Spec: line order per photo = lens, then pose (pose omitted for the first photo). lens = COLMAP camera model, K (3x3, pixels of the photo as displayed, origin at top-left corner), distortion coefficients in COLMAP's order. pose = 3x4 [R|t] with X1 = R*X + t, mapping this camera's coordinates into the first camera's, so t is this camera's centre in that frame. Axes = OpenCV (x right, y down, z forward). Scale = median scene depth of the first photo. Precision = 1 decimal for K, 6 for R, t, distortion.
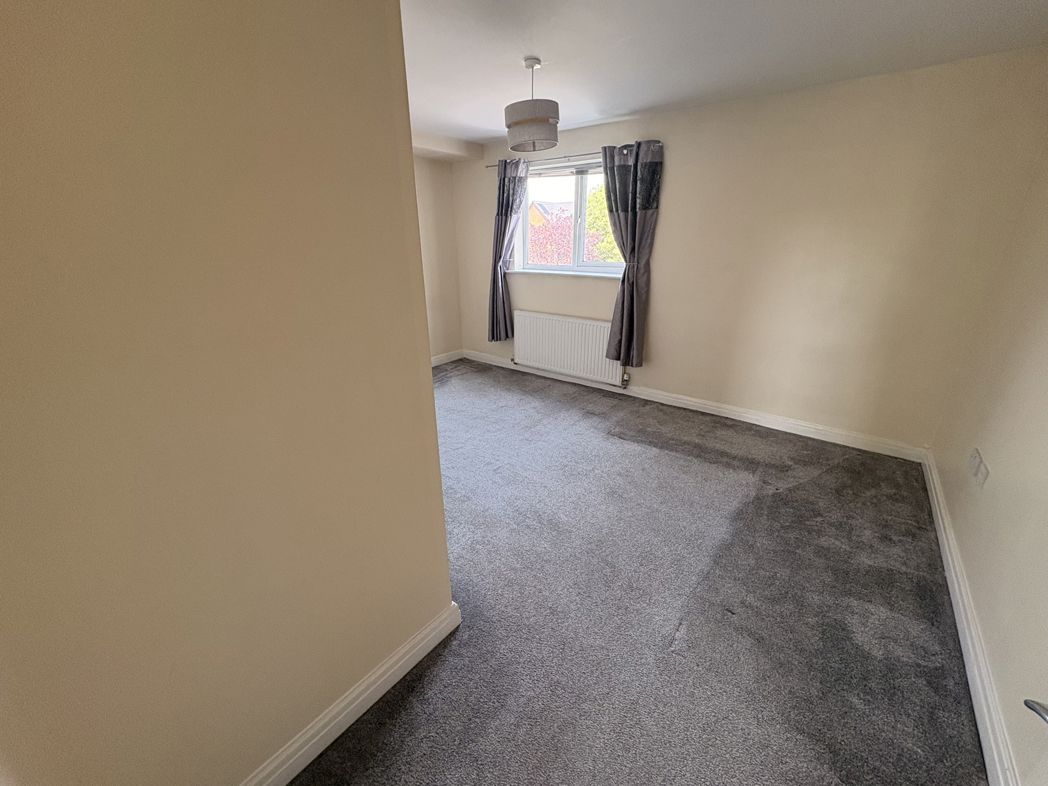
lens RADIAL K [[418.5, 0, 524.0], [0, 418.5, 393.0], [0, 0, 1]] dist [-0.000238, -0.000063]
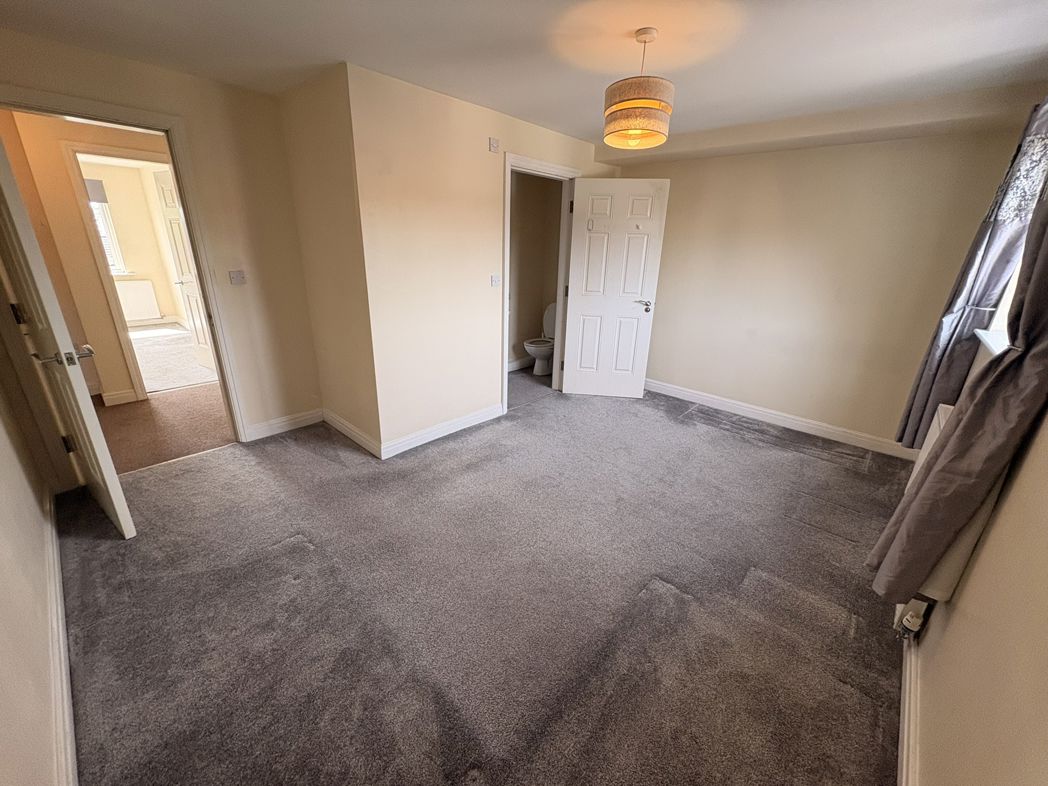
lens RADIAL K [[418.5, 0, 524.0], [0, 418.5, 393.0], [0, 0, 1]] dist [-0.000238, -0.000063]
pose [[-0.075087, 0.342287, -0.936590, 0.981825], [-0.377300, 0.859662, 0.344421, -0.382072], [0.923042, 0.379237, 0.064595, 0.967614]]
